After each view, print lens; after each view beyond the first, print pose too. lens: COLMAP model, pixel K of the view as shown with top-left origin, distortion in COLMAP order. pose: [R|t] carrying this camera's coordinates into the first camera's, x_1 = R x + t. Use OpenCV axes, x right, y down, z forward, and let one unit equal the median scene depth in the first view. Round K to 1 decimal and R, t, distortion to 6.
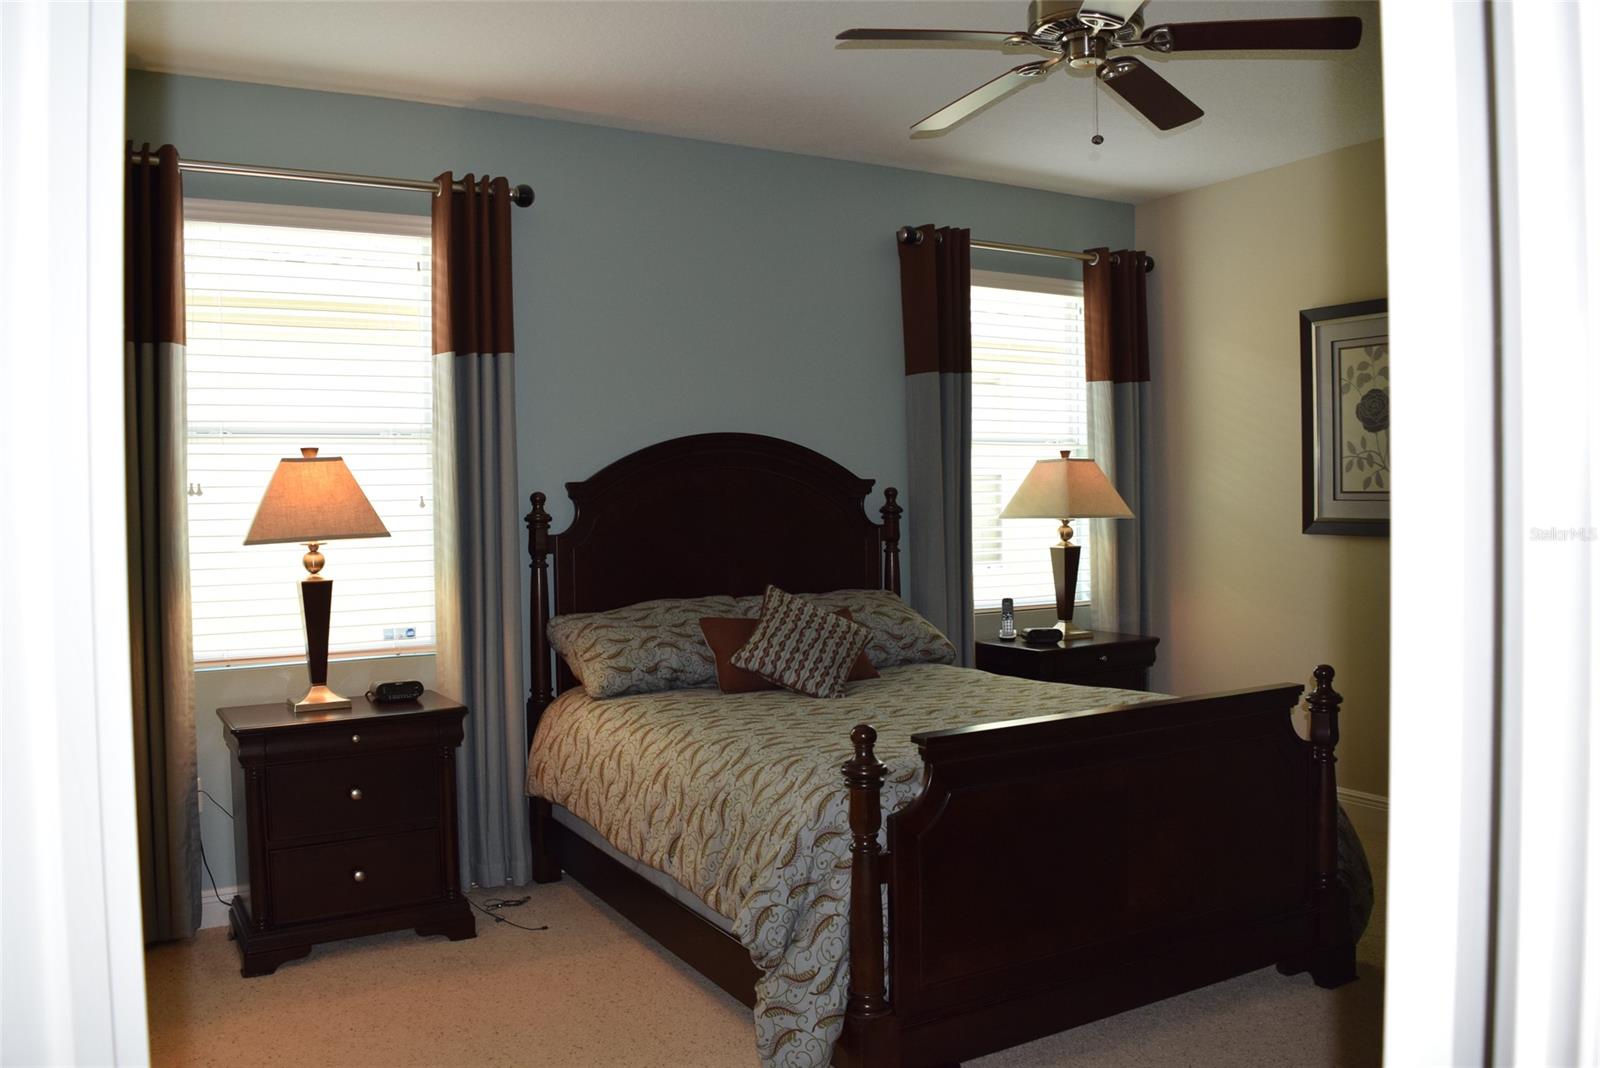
lens RADIAL K [[1257.7, 0, 801.9], [0, 1257.7, 529.7], [0, 0, 1]] dist [-0.057860, -0.006172]
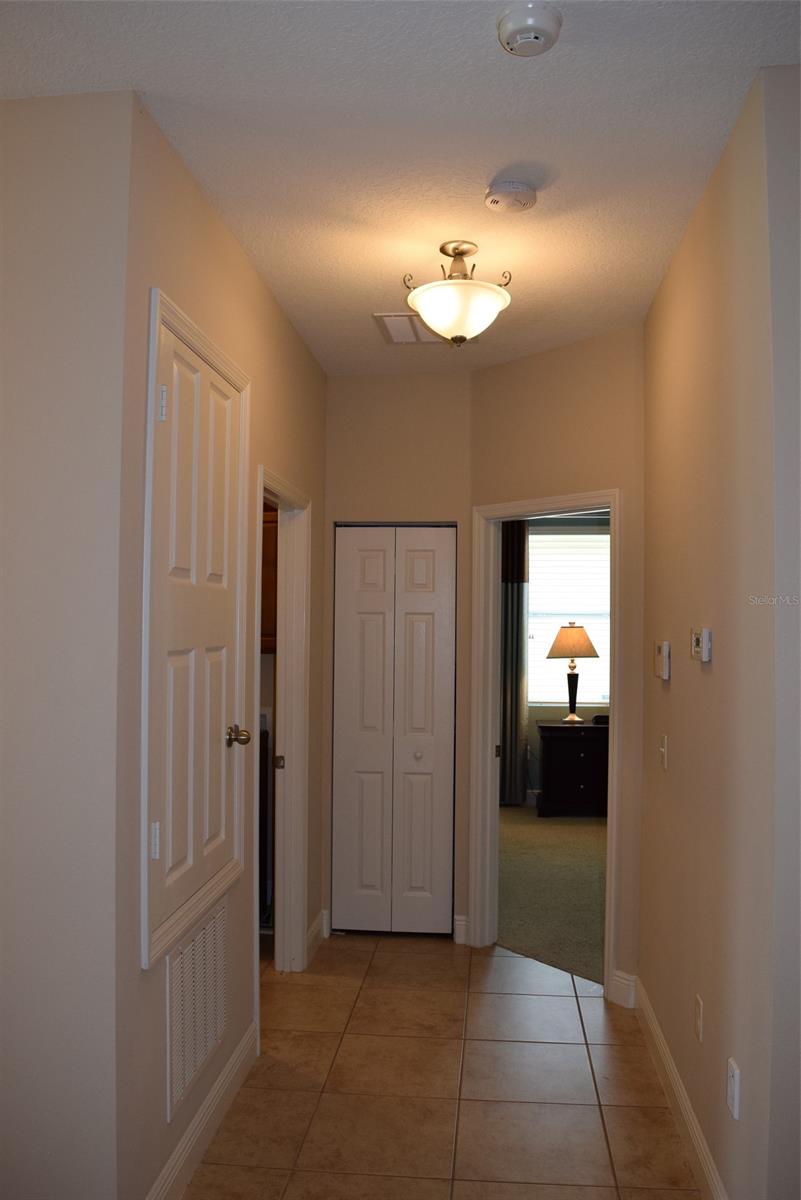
lens RADIAL K [[943.3, 0, 400.0], [0, 943.3, 600.5], [0, 0, 1]] dist [-0.057860, -0.006172]
pose [[0.824845, 0.009559, -0.565278, 0.419616], [-0.036694, 0.998654, -0.036656, -0.025748], [0.564167, 0.050978, 0.824086, -0.824767]]
